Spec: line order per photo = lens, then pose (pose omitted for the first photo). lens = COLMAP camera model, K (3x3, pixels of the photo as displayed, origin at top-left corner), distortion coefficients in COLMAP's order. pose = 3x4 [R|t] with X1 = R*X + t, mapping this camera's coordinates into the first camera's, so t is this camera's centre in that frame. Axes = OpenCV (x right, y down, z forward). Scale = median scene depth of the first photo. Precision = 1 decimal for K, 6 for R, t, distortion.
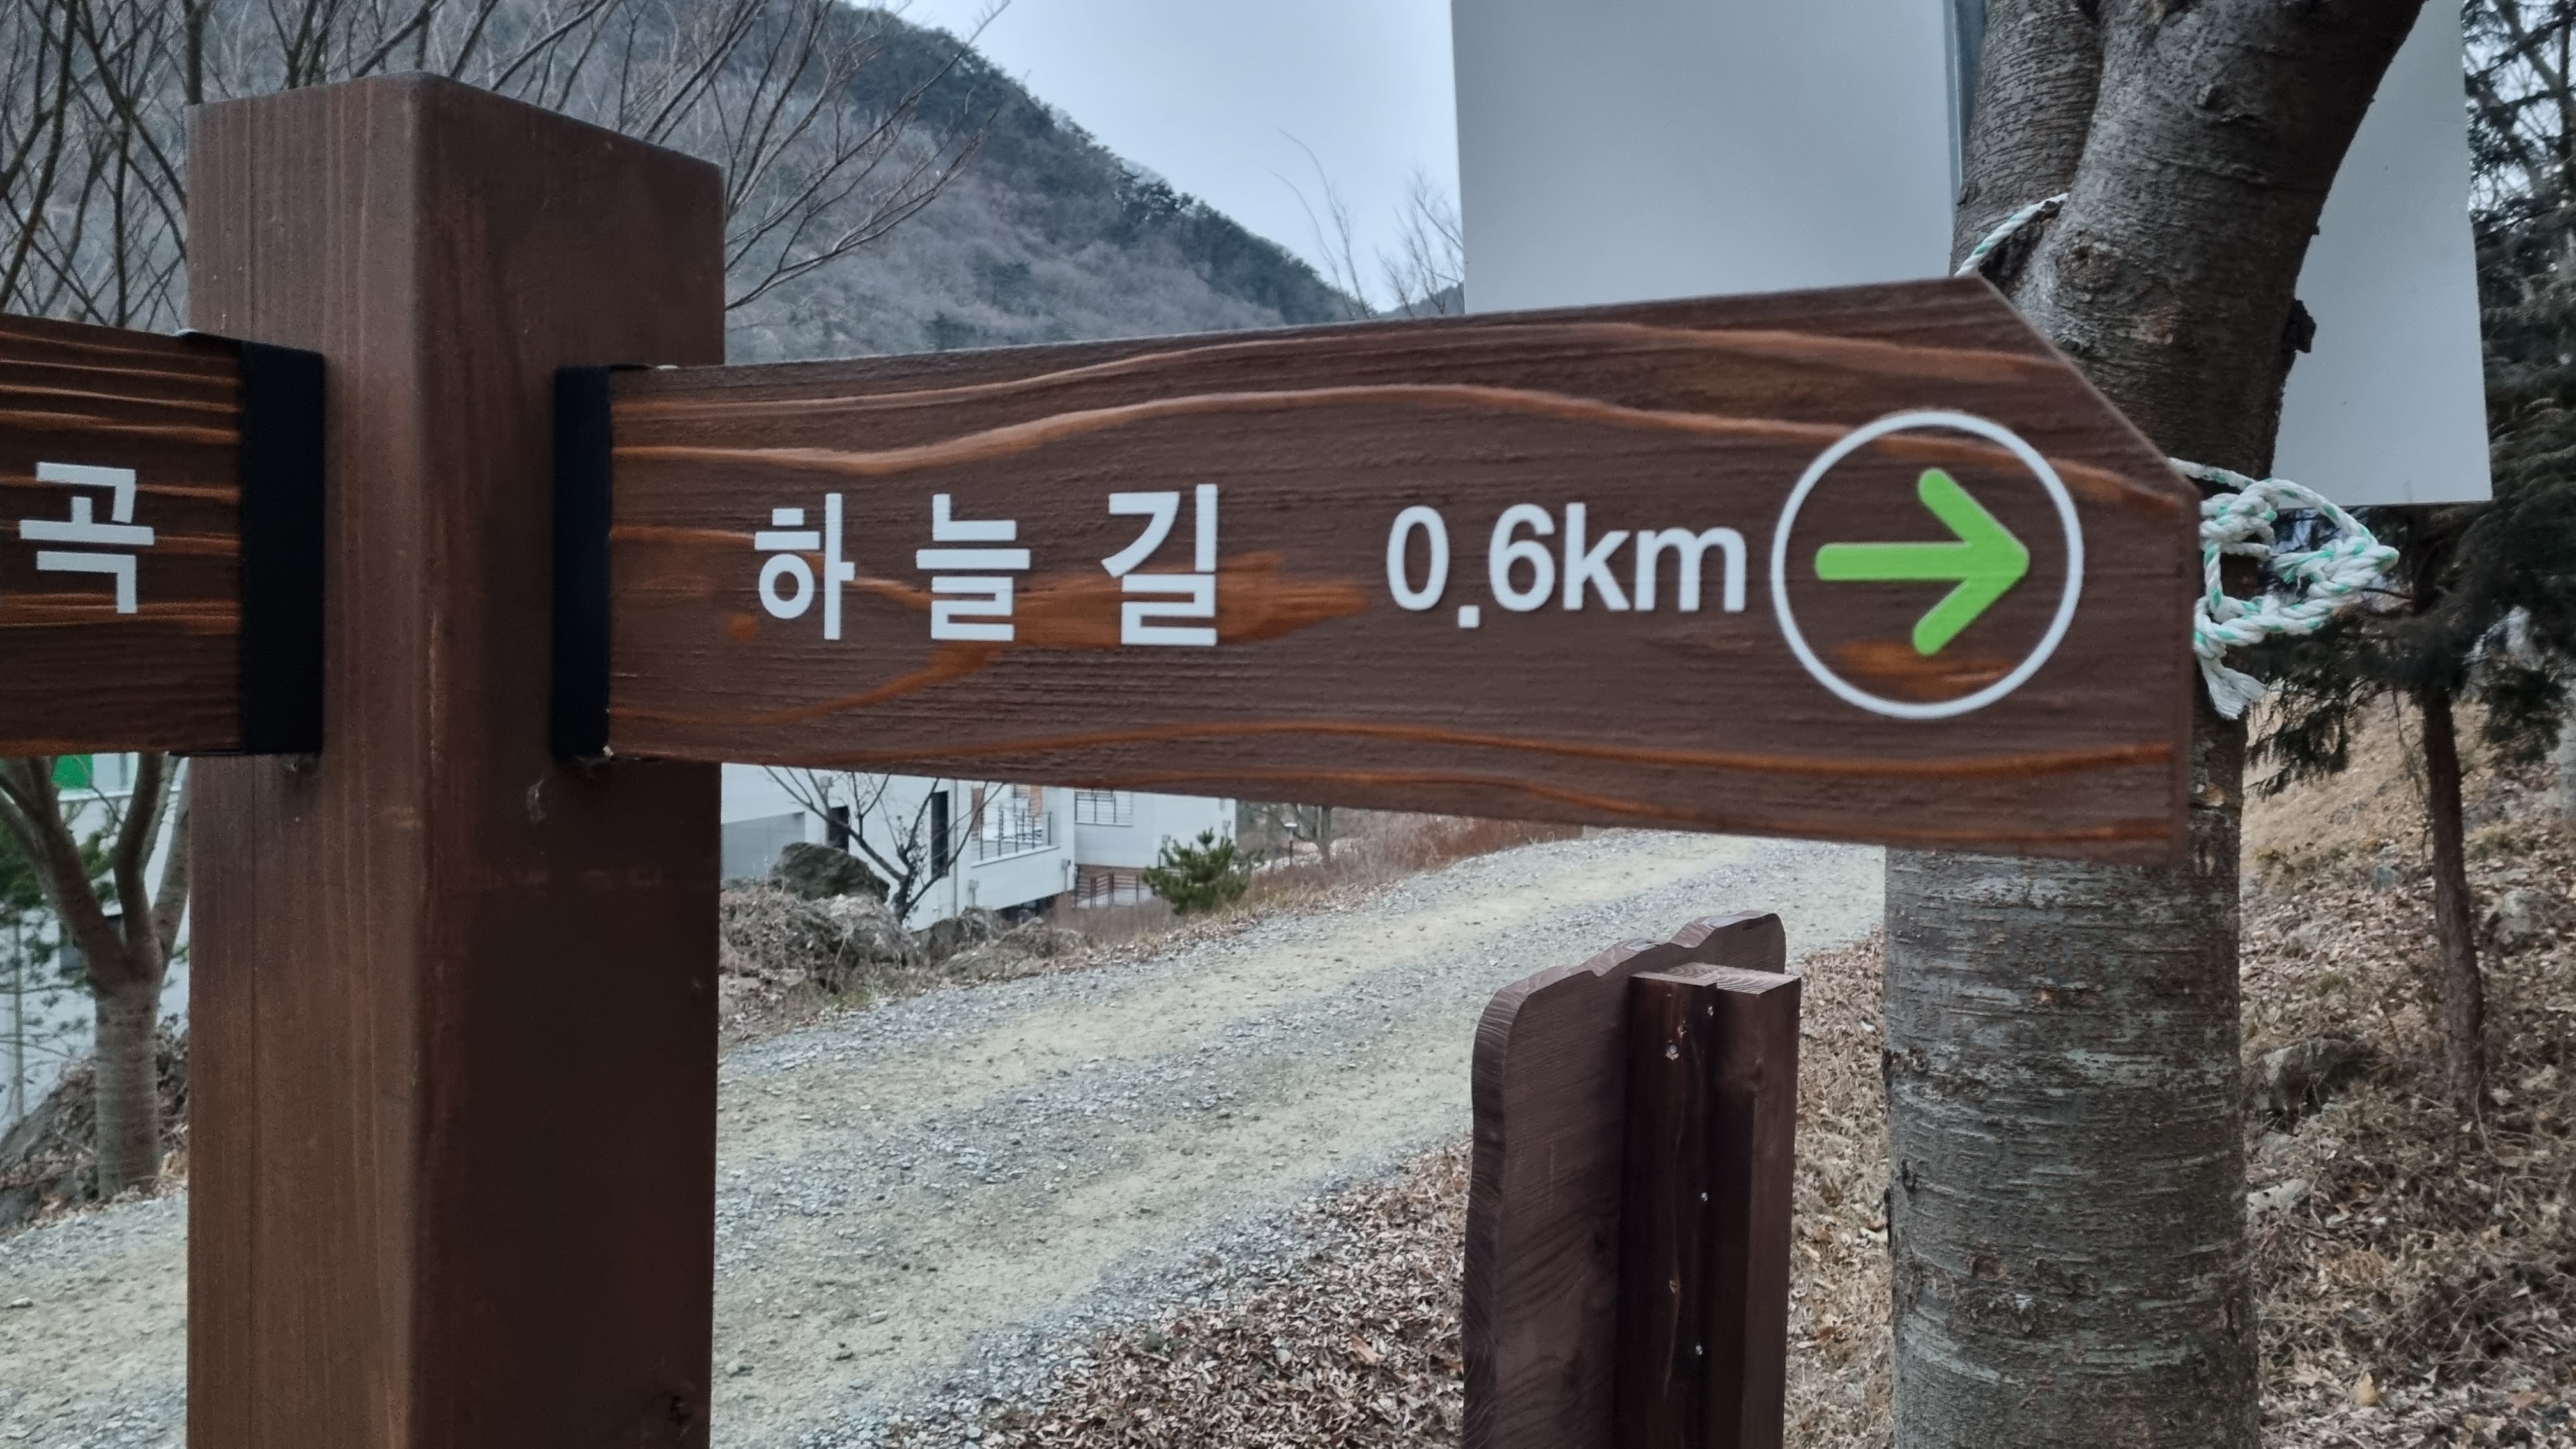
lens RADIAL K [[1955.3, 0, 1294.2], [0, 1955.3, 743.3], [0, 0, 1]] dist [0.057429, -0.004410]
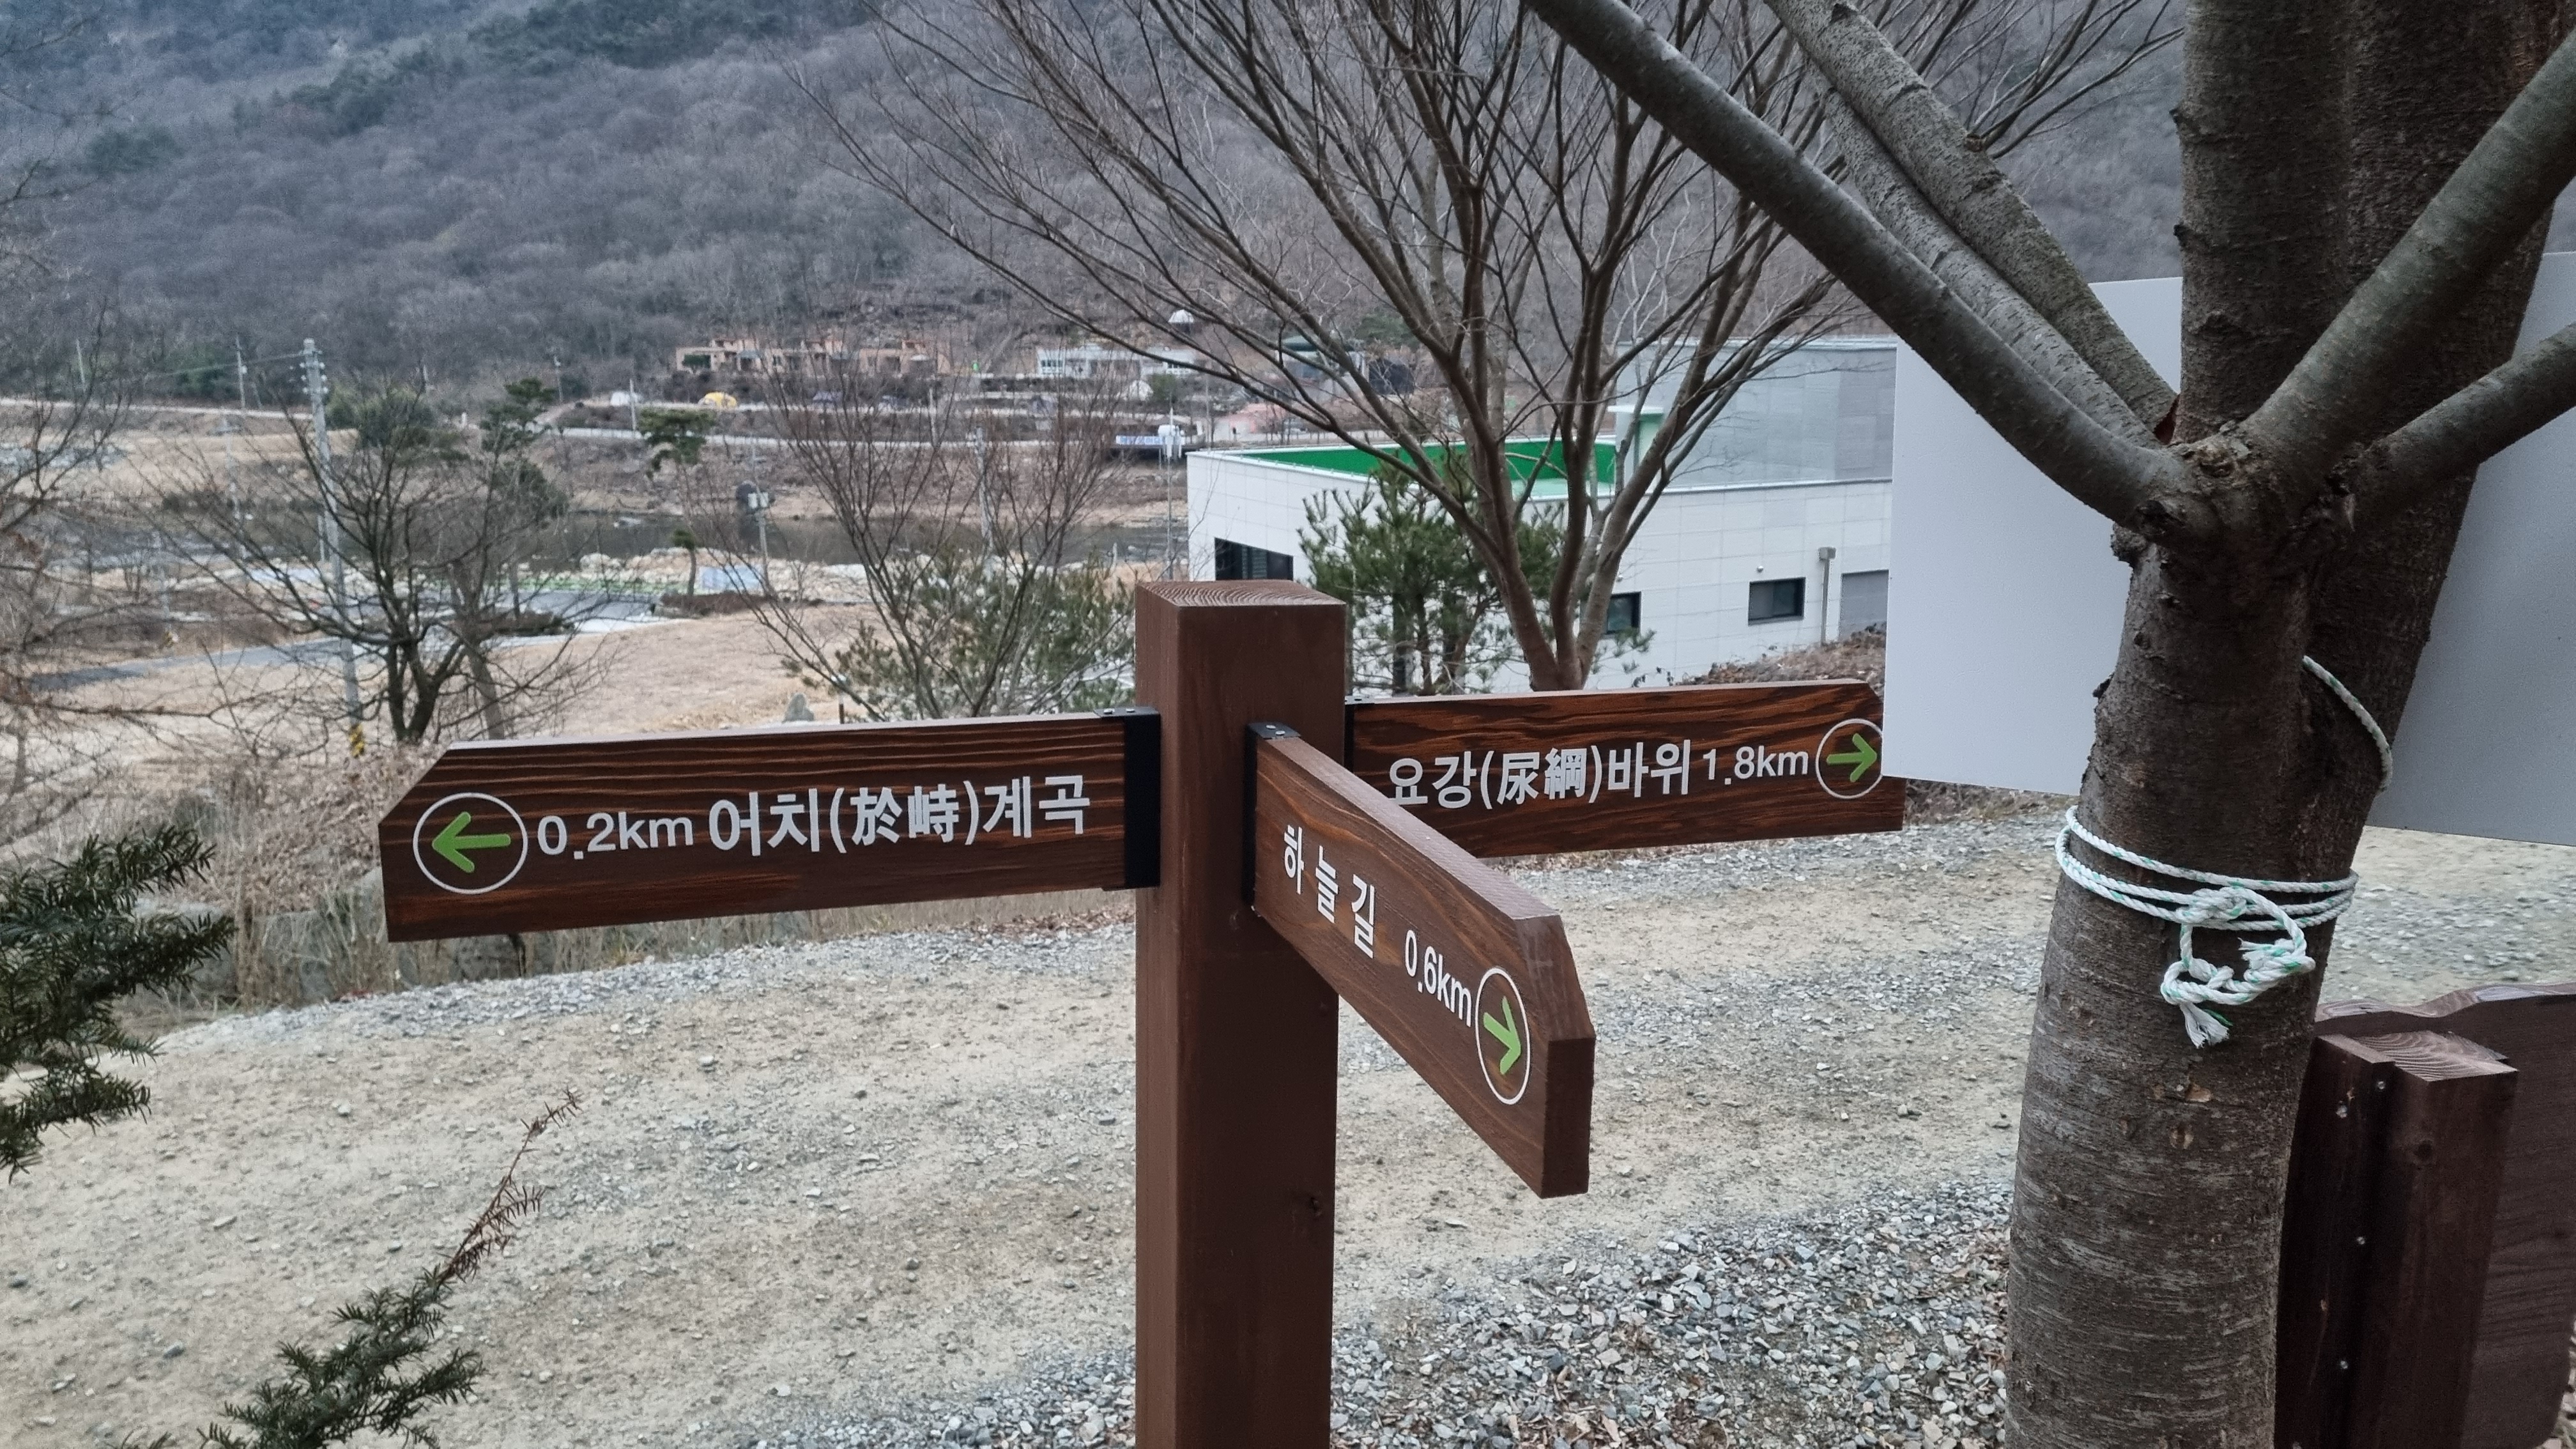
lens RADIAL K [[1955.3, 0, 1291.9], [0, 1955.3, 715.8], [0, 0, 1]] dist [0.057429, -0.004410]
pose [[0.748606, 0.116795, -0.652646, 0.882569], [-0.018197, 0.987611, 0.155866, -0.451613], [0.662765, -0.104806, 0.741457, -0.441519]]
